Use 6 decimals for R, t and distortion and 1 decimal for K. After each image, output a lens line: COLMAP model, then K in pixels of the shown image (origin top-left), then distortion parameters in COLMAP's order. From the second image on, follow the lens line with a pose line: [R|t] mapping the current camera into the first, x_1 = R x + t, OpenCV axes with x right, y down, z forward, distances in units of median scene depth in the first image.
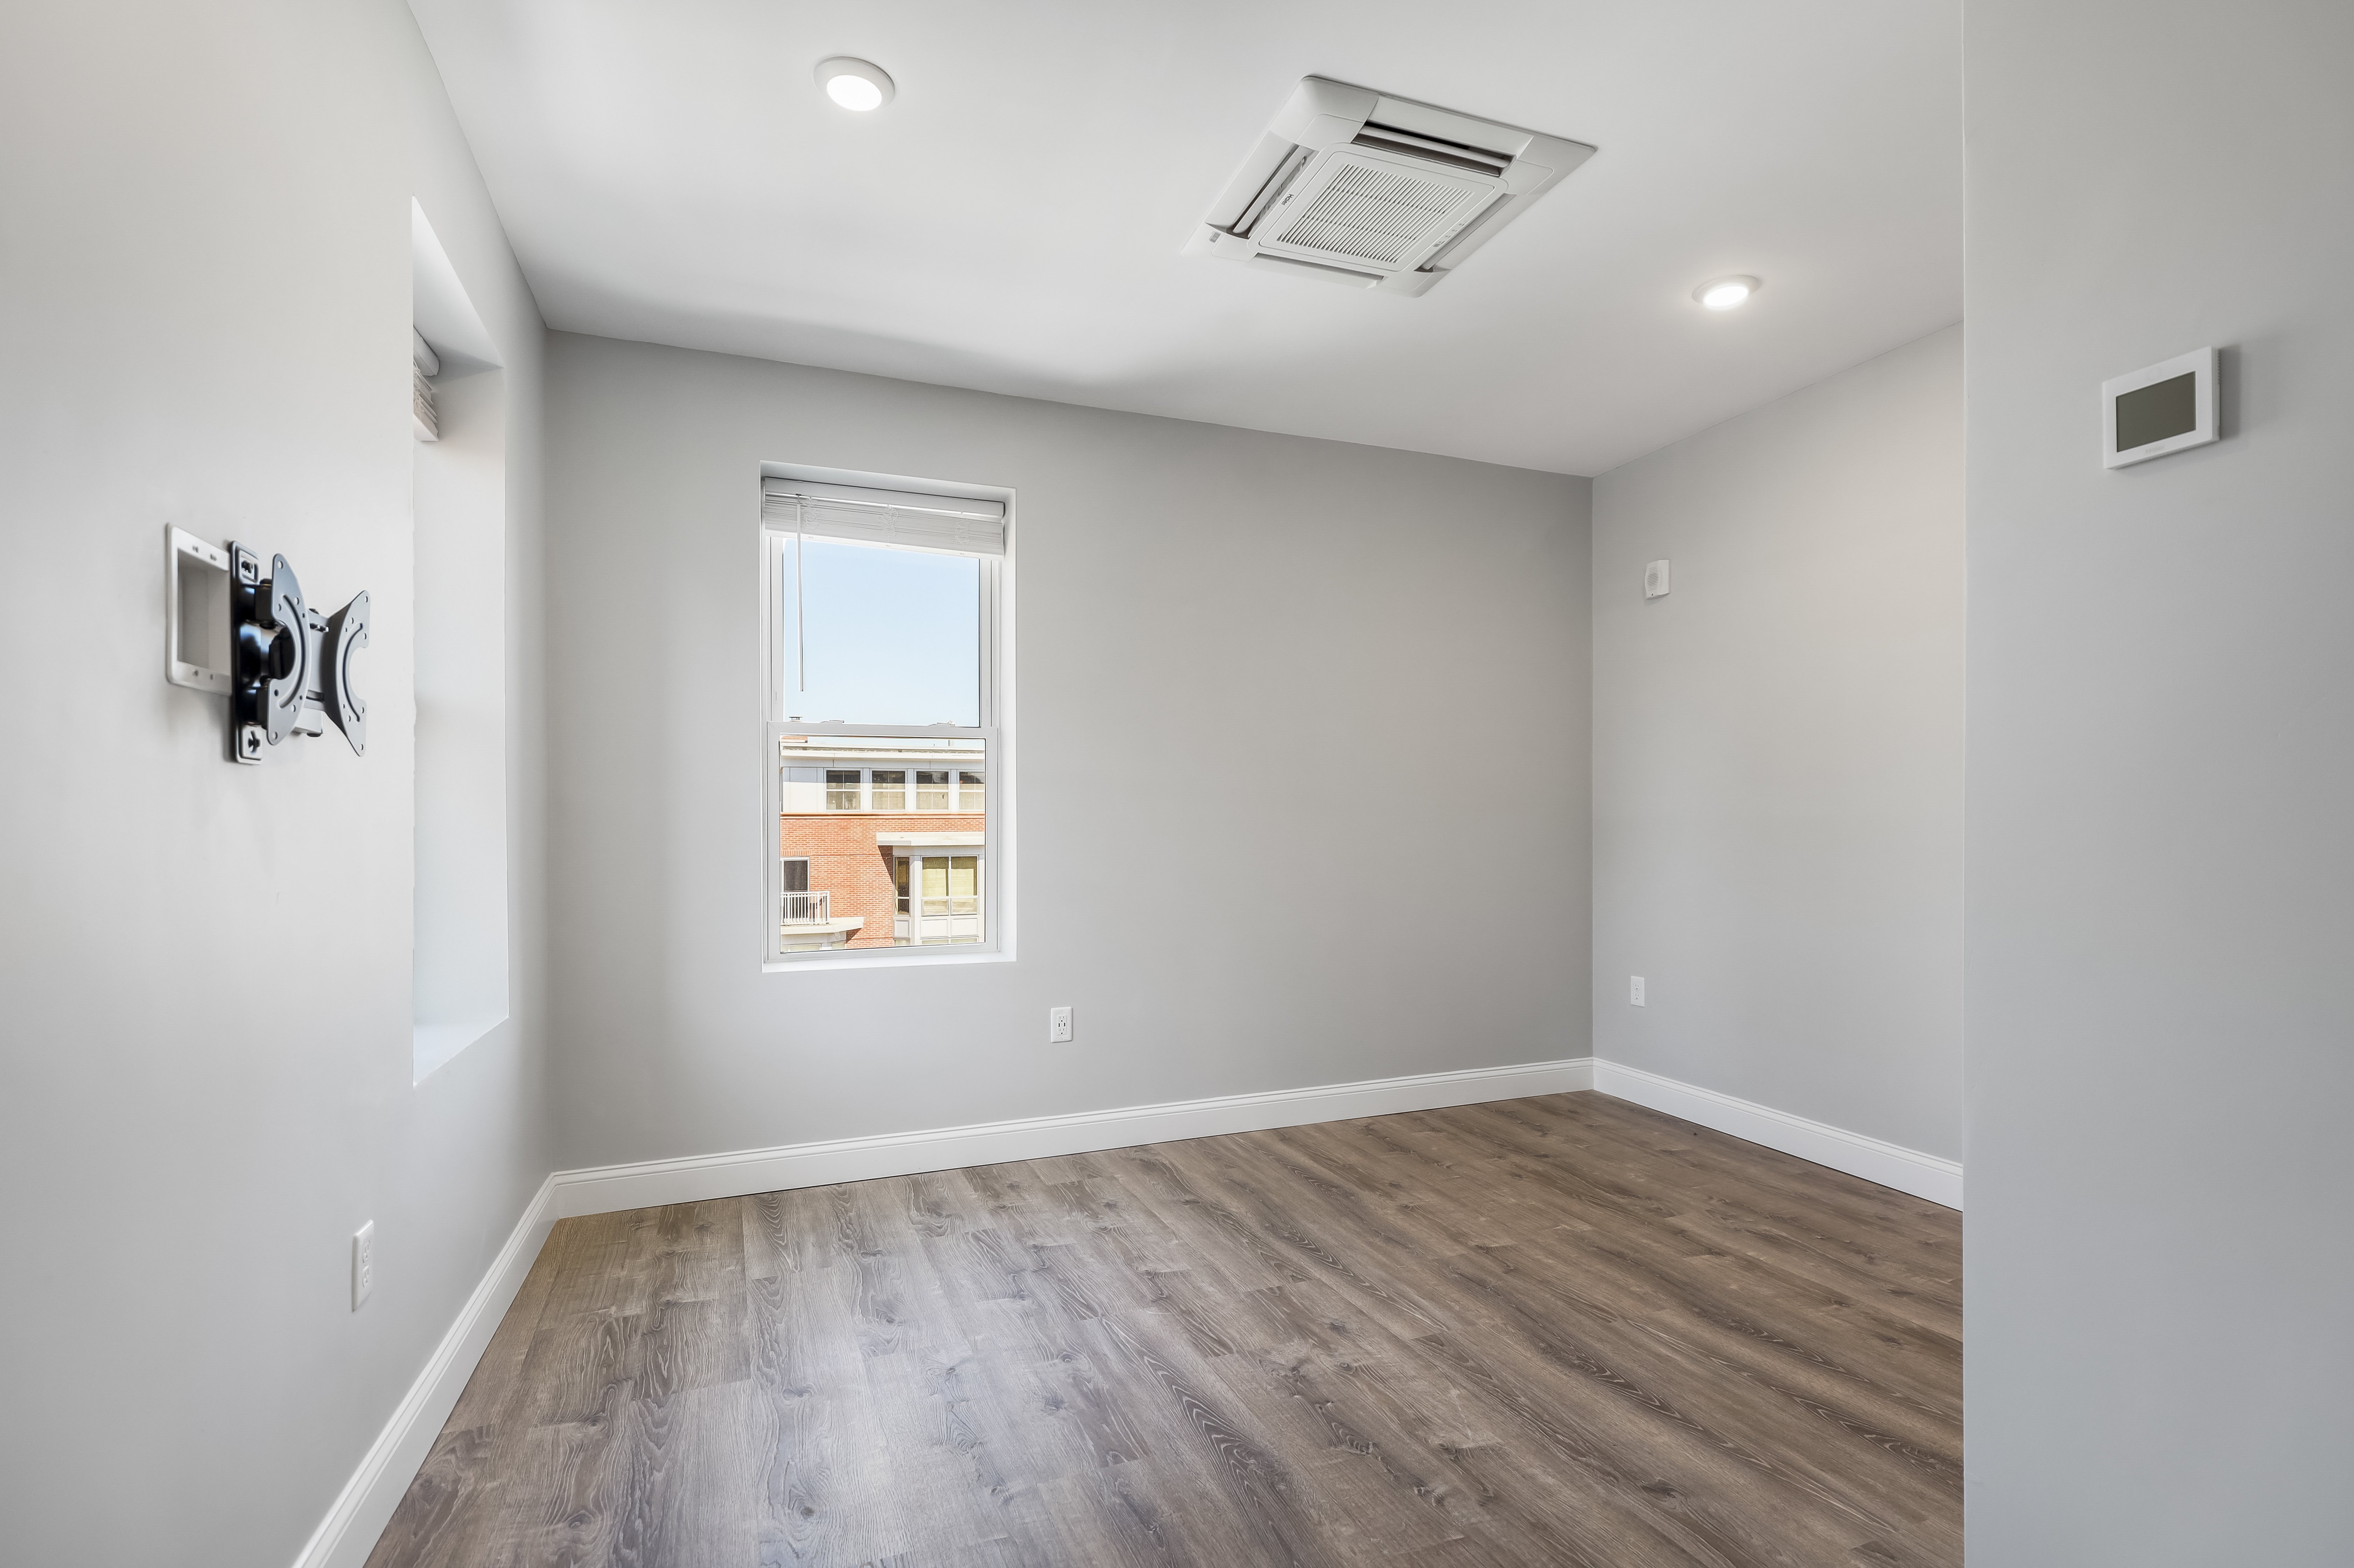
lens RADIAL K [[1090.0, 0, 1177.0], [0, 1090.0, 784.0], [0, 0, 1]] dist [0.001775, 0.000251]
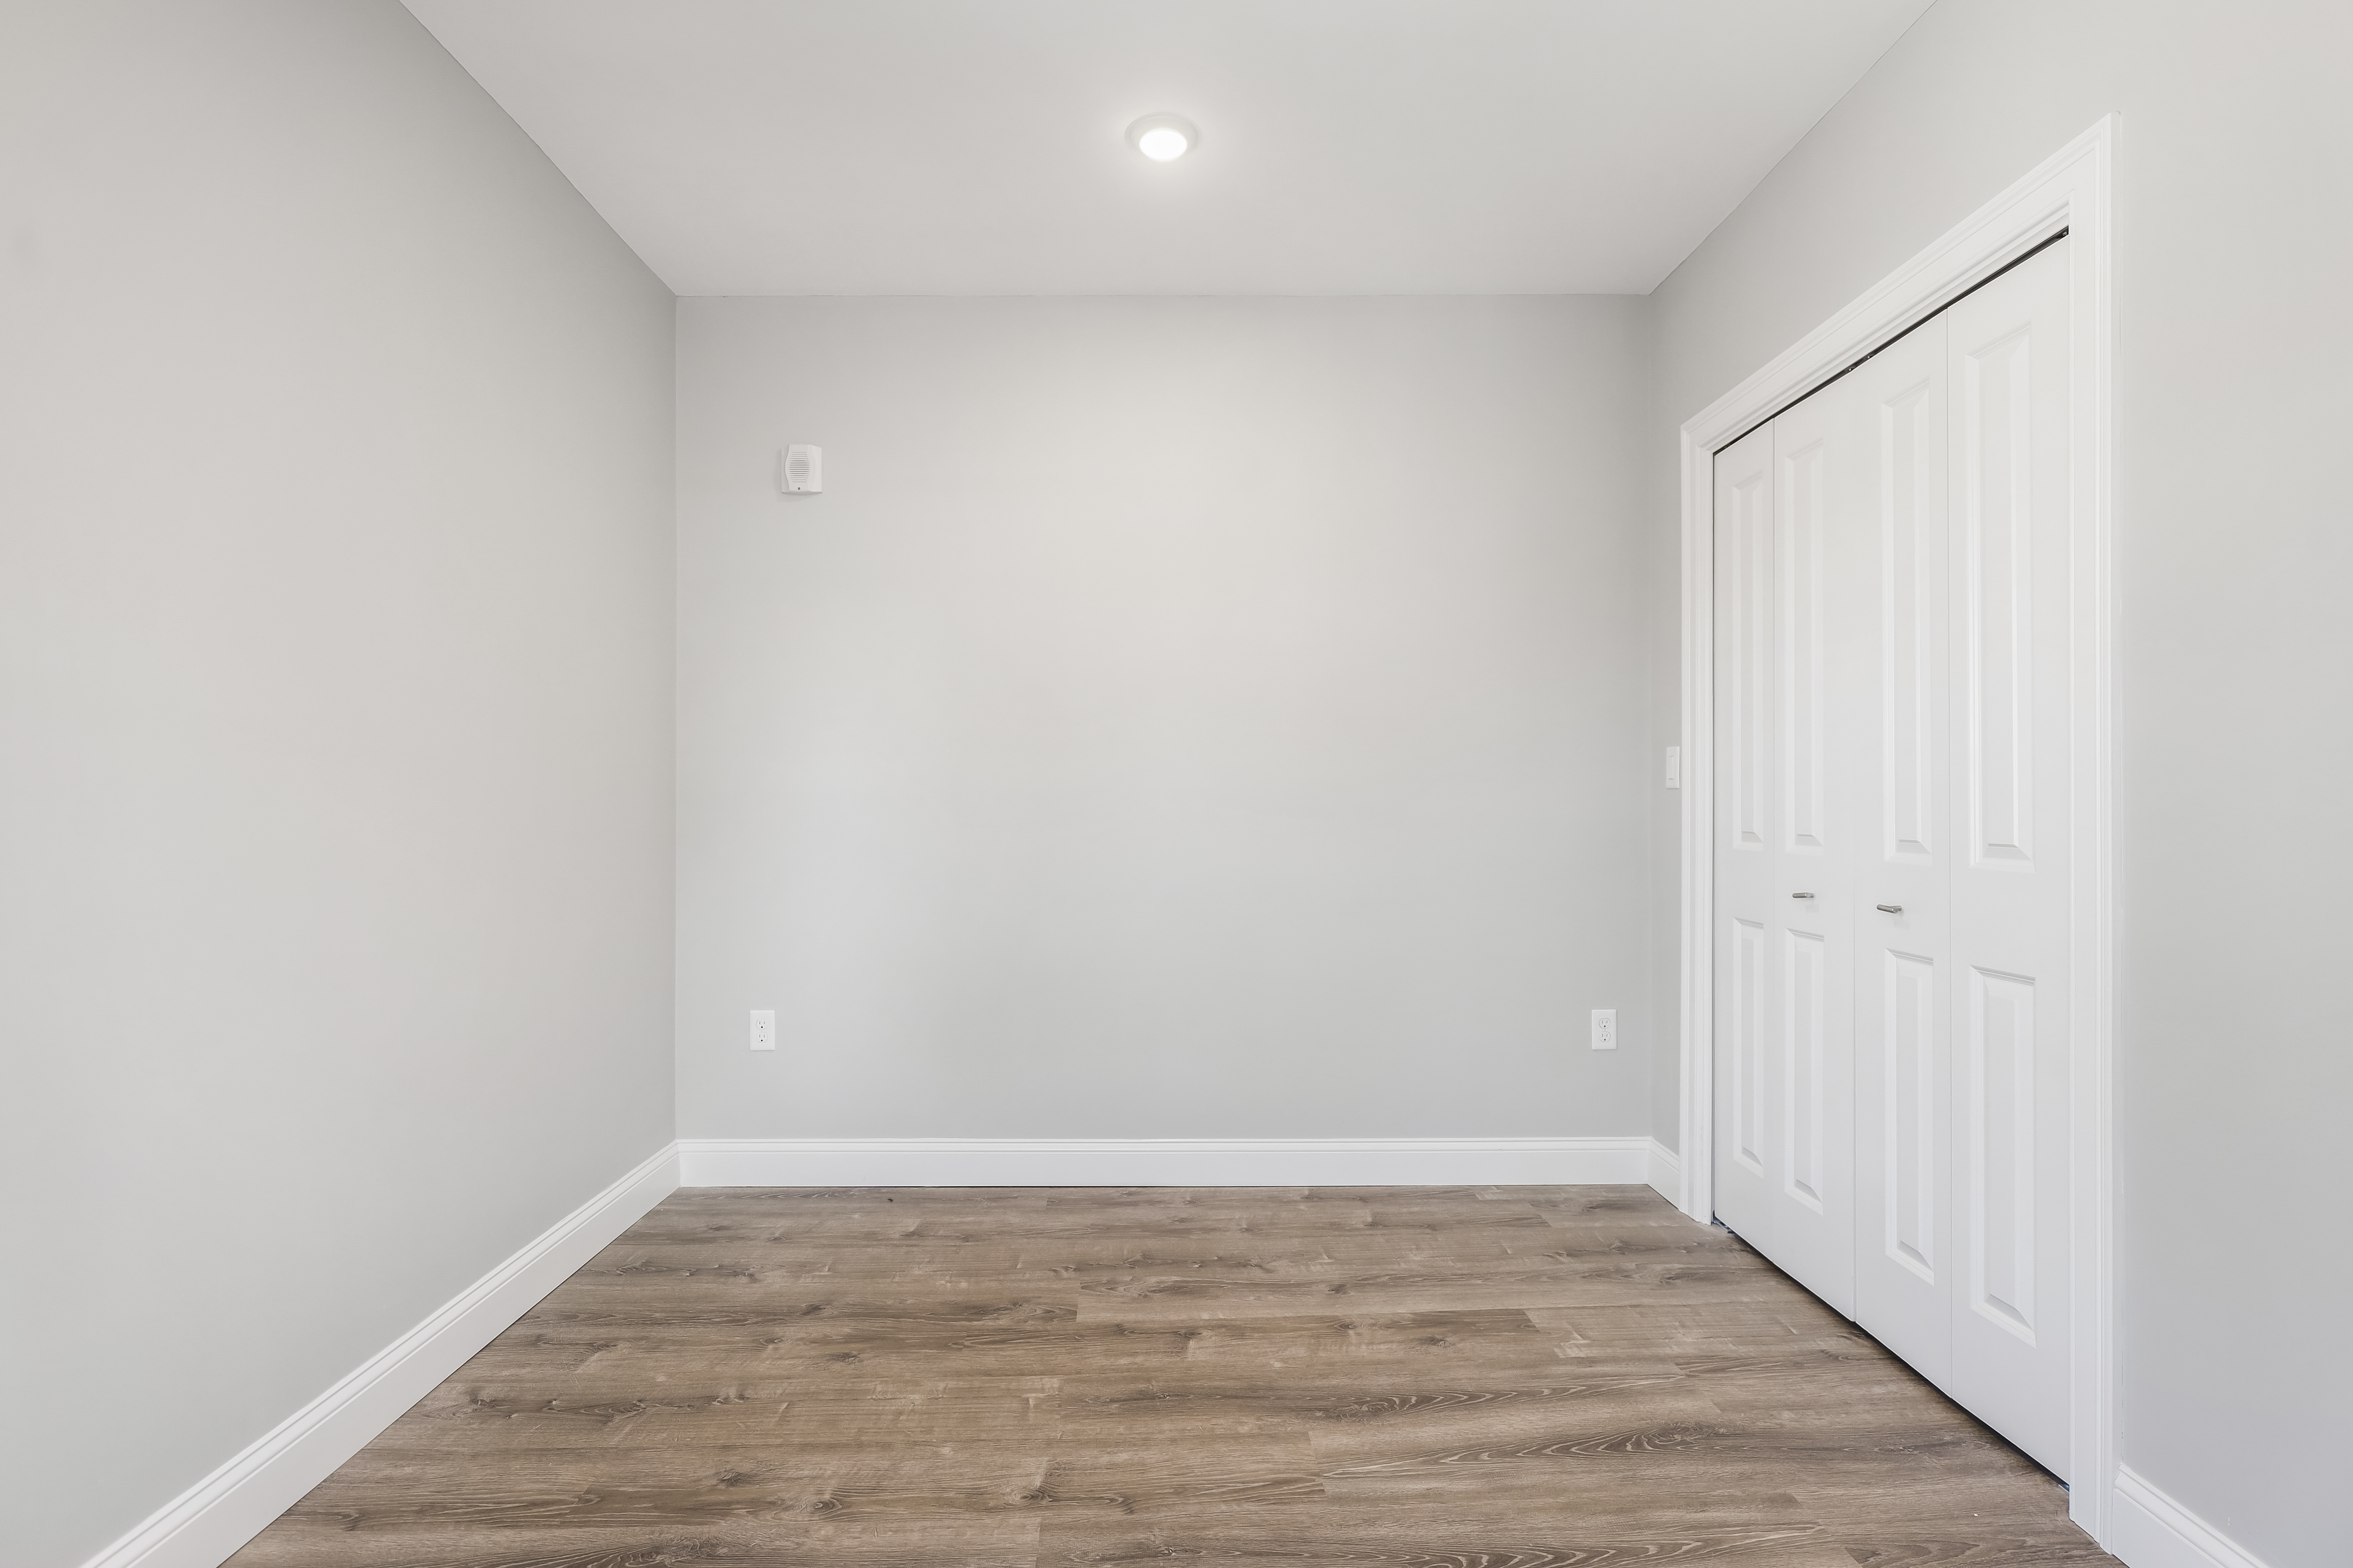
lens RADIAL K [[1148.9, 0, 1176.5], [0, 1148.9, 784.0], [0, 0, 1]] dist [0.000804, 0.000179]
pose [[0.339157, 0.010642, 0.940670, -0.264875], [-0.032260, 0.999479, 0.000324, 0.022440], [-0.940177, -0.030456, 0.339323, 0.634995]]
